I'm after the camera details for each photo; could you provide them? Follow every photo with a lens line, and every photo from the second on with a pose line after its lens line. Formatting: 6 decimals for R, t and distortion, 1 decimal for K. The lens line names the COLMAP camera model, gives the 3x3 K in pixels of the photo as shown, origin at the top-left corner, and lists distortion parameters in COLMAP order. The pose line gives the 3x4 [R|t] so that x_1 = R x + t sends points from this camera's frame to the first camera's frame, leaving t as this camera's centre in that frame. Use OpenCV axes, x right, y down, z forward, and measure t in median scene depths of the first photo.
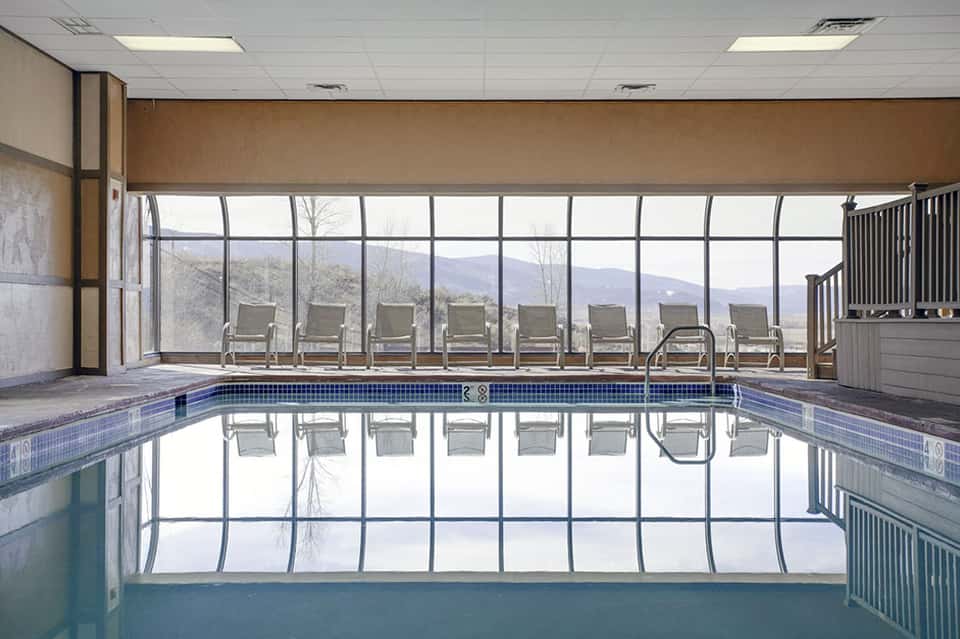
lens RADIAL K [[1078.3, 0, 475.0], [0, 1078.3, 318.5], [0, 0, 1]] dist [0.110526, 0.000000]
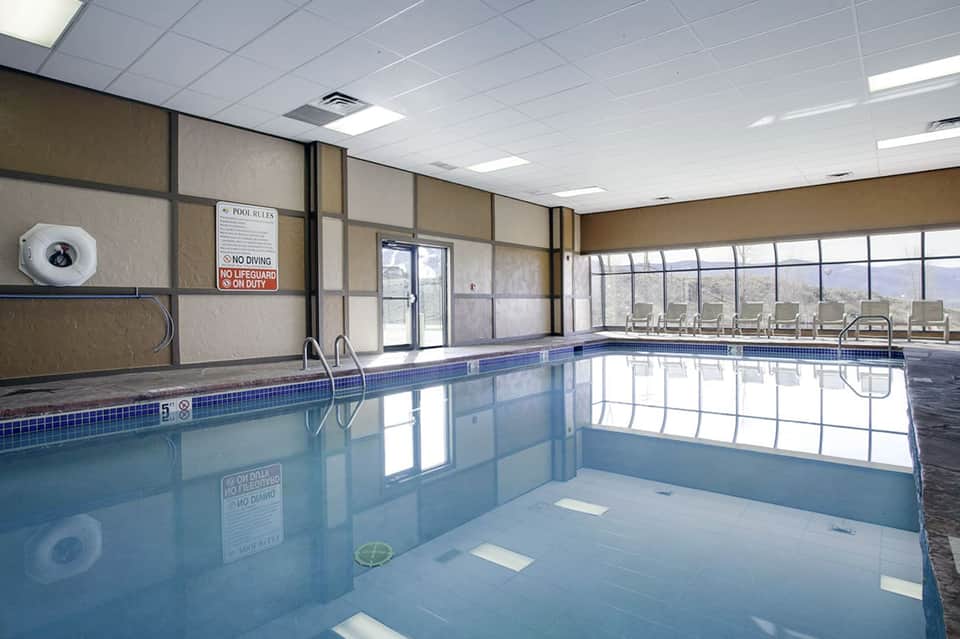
lens RADIAL K [[523.9, 0, 479.6], [0, 523.9, 322.8], [0, 0, 1]] dist [-0.006218, -0.000002]
pose [[0.789414, 0.008774, -0.613798, 0.207369], [0.005489, 0.999757, 0.021351, -0.001330], [0.613836, -0.020224, 0.789174, 0.006245]]
